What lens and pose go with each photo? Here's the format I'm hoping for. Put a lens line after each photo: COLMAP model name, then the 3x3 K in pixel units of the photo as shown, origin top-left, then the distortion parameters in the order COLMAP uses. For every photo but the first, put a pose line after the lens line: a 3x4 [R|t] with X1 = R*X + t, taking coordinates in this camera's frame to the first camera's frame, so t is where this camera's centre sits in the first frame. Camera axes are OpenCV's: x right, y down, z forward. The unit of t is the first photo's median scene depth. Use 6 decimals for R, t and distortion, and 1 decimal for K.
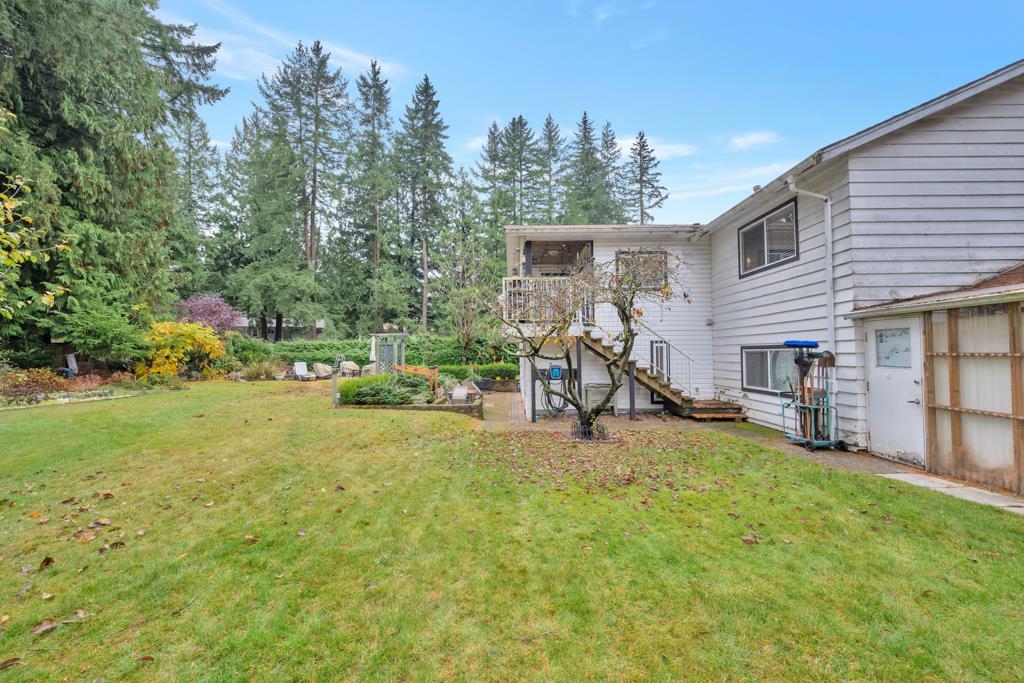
lens RADIAL K [[402.9, 0, 509.0], [0, 402.9, 343.1], [0, 0, 1]] dist [-0.001436, -0.000304]
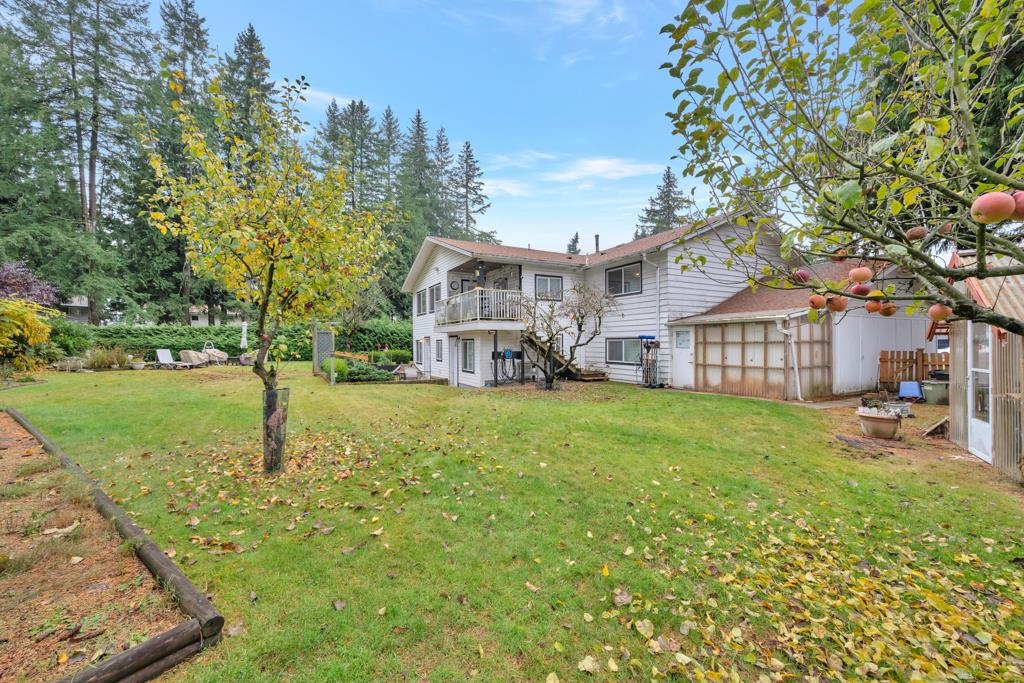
lens RADIAL K [[402.9, 0, 512.7], [0, 402.9, 343.8], [0, 0, 1]] dist [-0.001436, -0.000304]
pose [[0.883020, 0.005854, 0.469298, -0.160569], [-0.018503, 0.999579, 0.022346, 0.000481], [-0.468970, -0.028415, 0.882757, -0.093025]]
